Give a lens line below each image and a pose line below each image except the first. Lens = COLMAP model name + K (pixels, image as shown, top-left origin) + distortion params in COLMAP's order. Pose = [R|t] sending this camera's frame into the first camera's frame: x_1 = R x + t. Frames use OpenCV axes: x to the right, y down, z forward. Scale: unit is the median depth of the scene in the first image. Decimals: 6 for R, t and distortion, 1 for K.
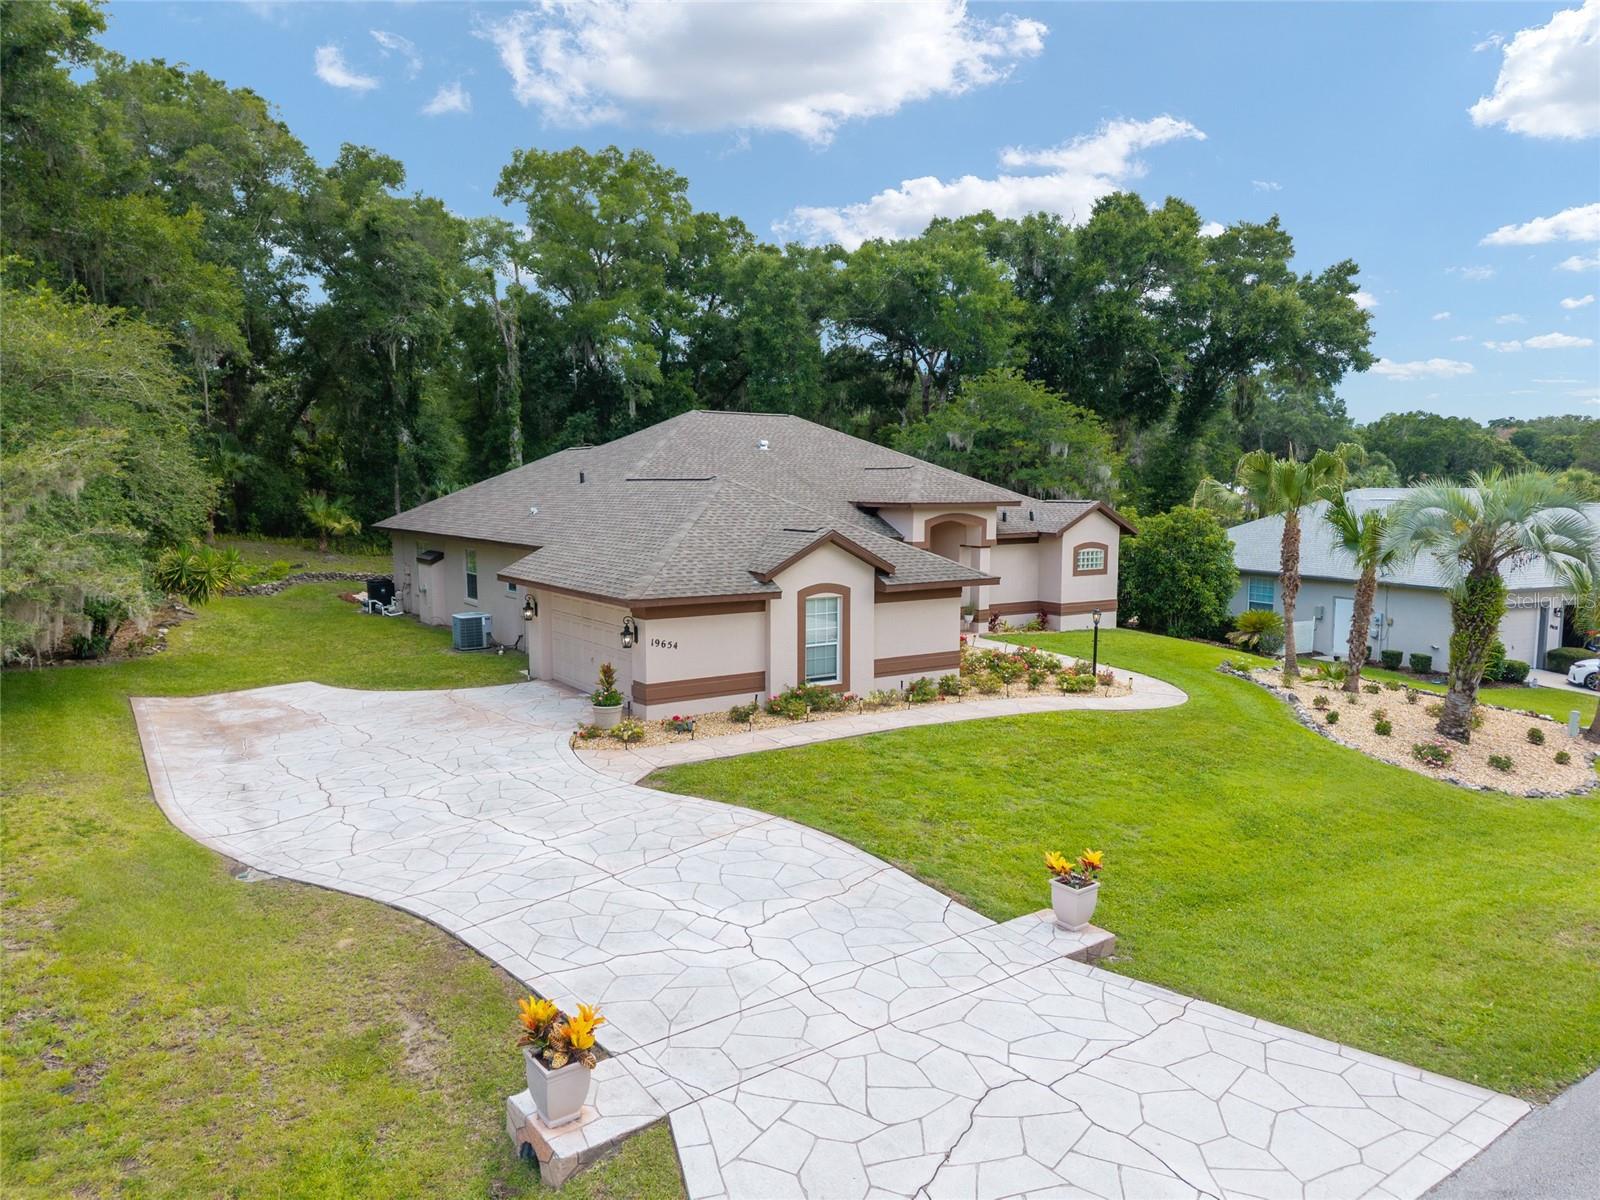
lens RADIAL K [[1109.4, 0, 809.2], [0, 1109.4, 578.0], [0, 0, 1]] dist [0.005809, -0.000088]
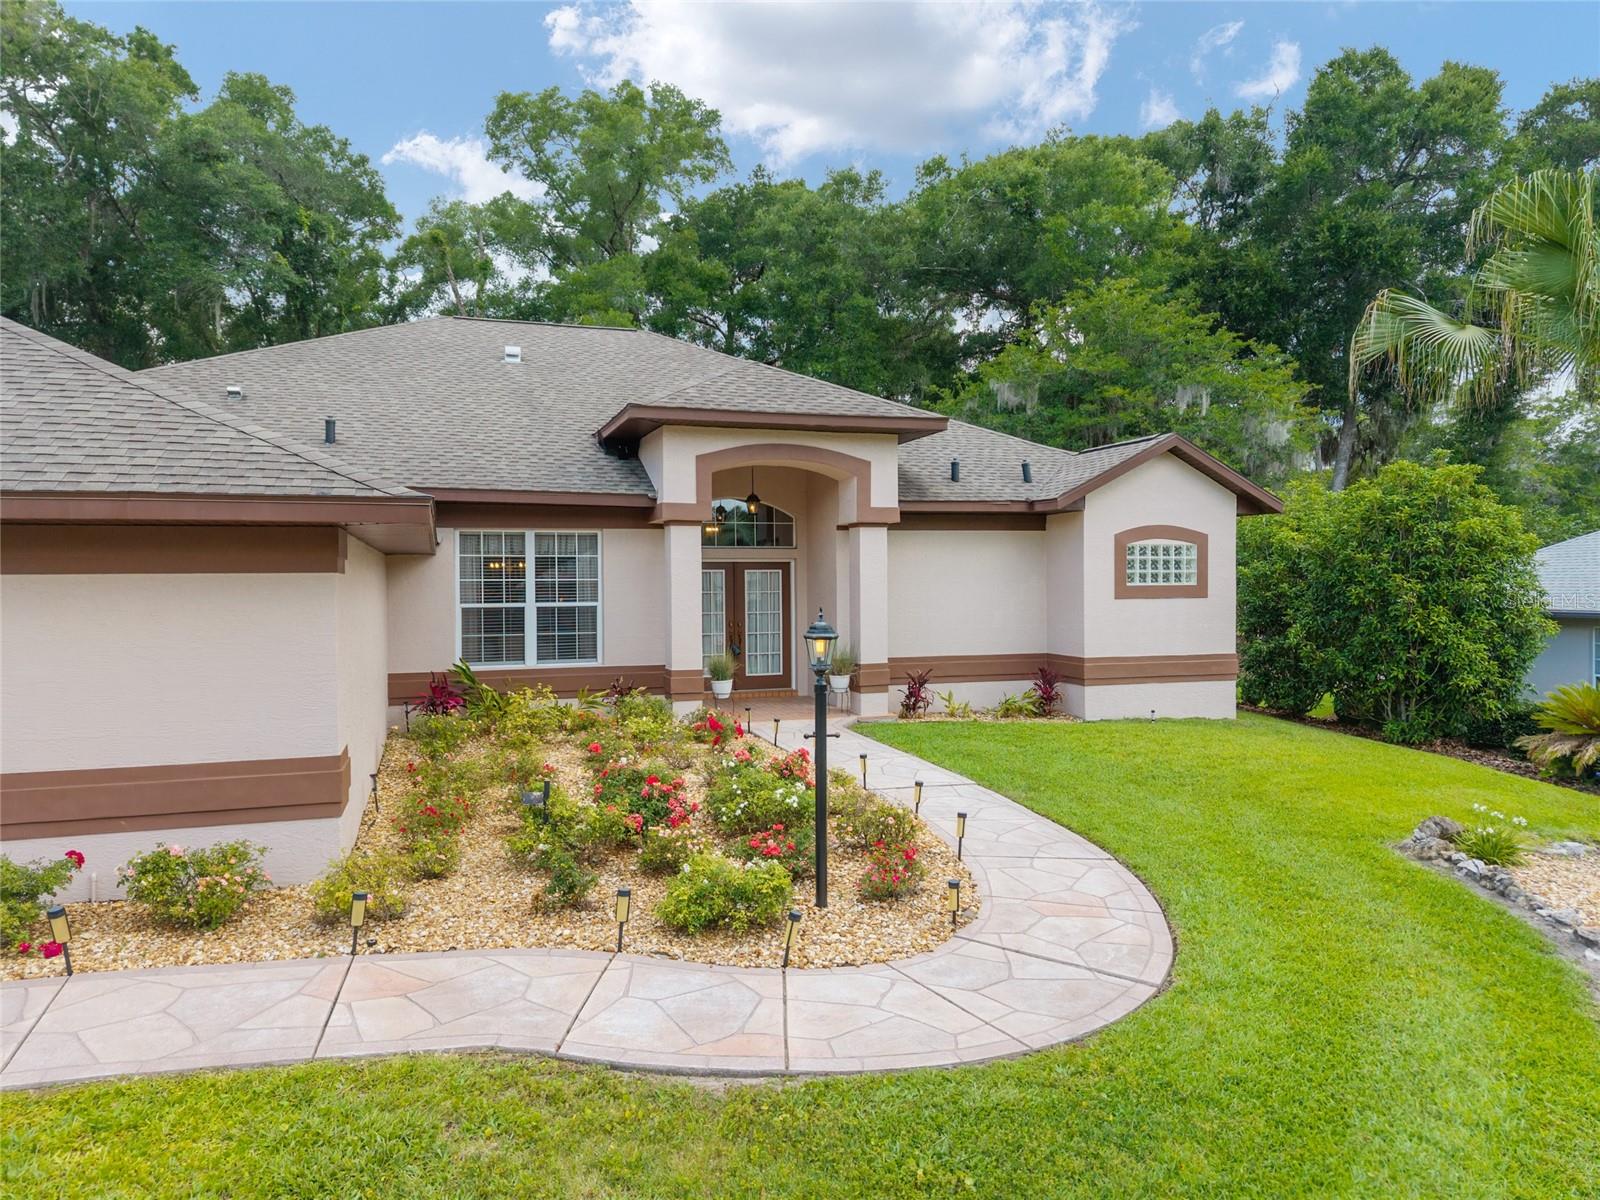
lens RADIAL K [[1077.6, 0, 800.0], [0, 1077.6, 600.0], [0, 0, 1]] dist [0.000811, -0.000438]
pose [[0.959976, -0.004003, -0.280055, 0.237399], [-0.013846, 0.997997, -0.061724, 0.027777], [0.279741, 0.063131, 0.957998, 0.540602]]
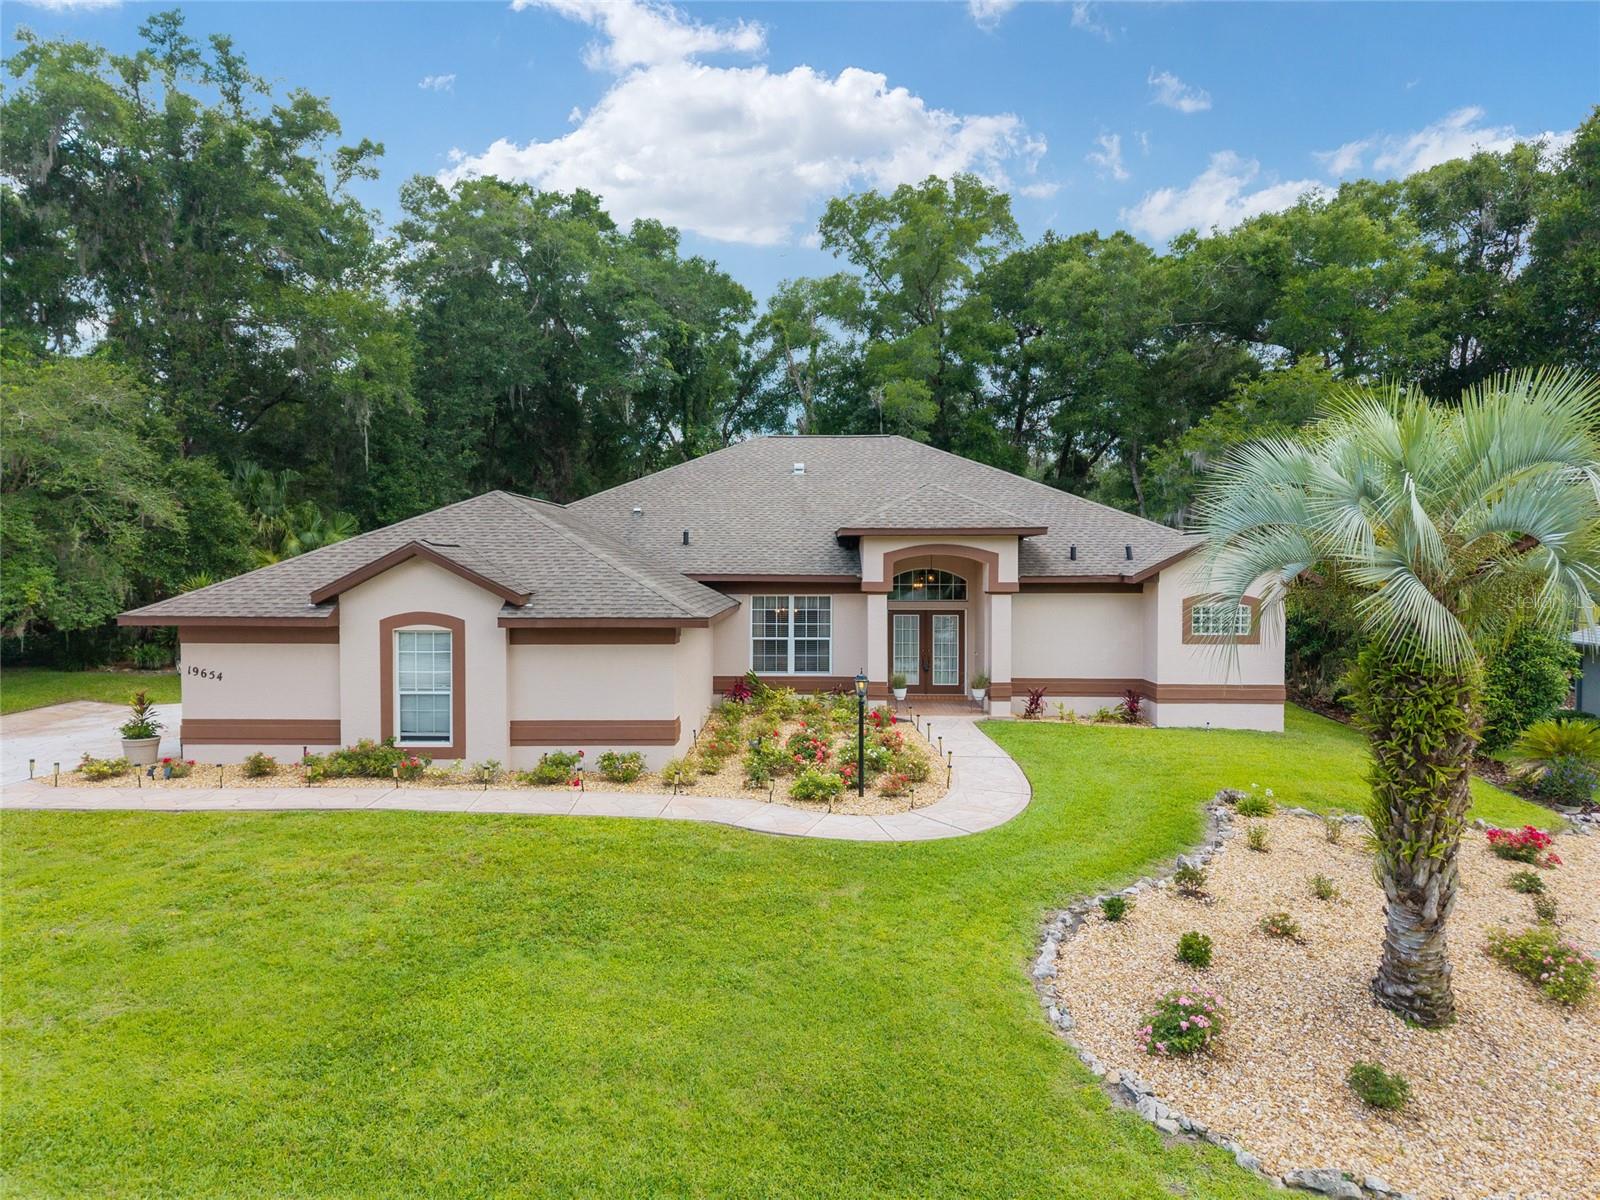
lens RADIAL K [[1079.8, 0, 787.2], [0, 1079.8, 607.9], [0, 0, 1]] dist [0.008119, -0.000475]
pose [[0.809887, 0.022855, -0.586141, 0.422015], [-0.048937, 0.998390, -0.028688, 0.006834], [0.584542, 0.051918, 0.809701, 0.345961]]
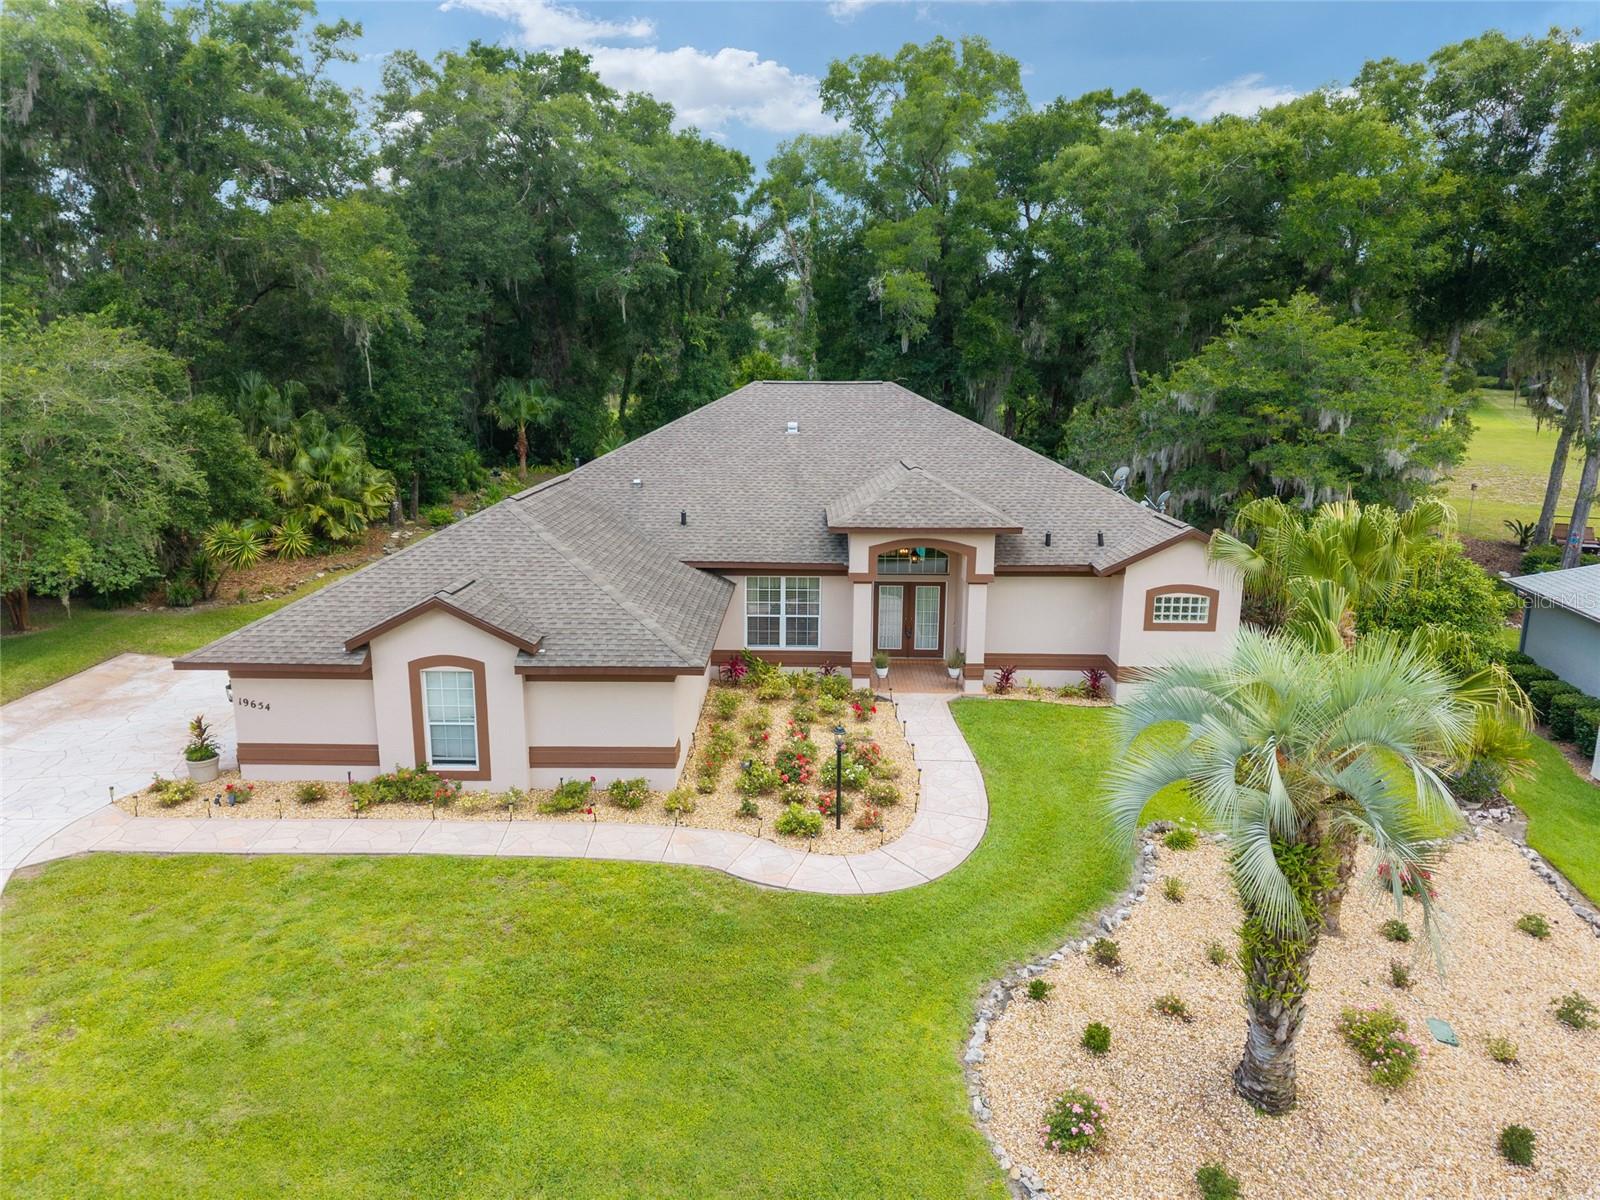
lens RADIAL K [[1079.8, 0, 787.2], [0, 1079.8, 607.9], [0, 0, 1]] dist [0.008119, -0.000475]
pose [[0.807872, 0.134315, -0.573849, 0.447485], [-0.052050, 0.986140, 0.157538, -0.112579], [0.587055, -0.097402, 0.803666, 0.313362]]
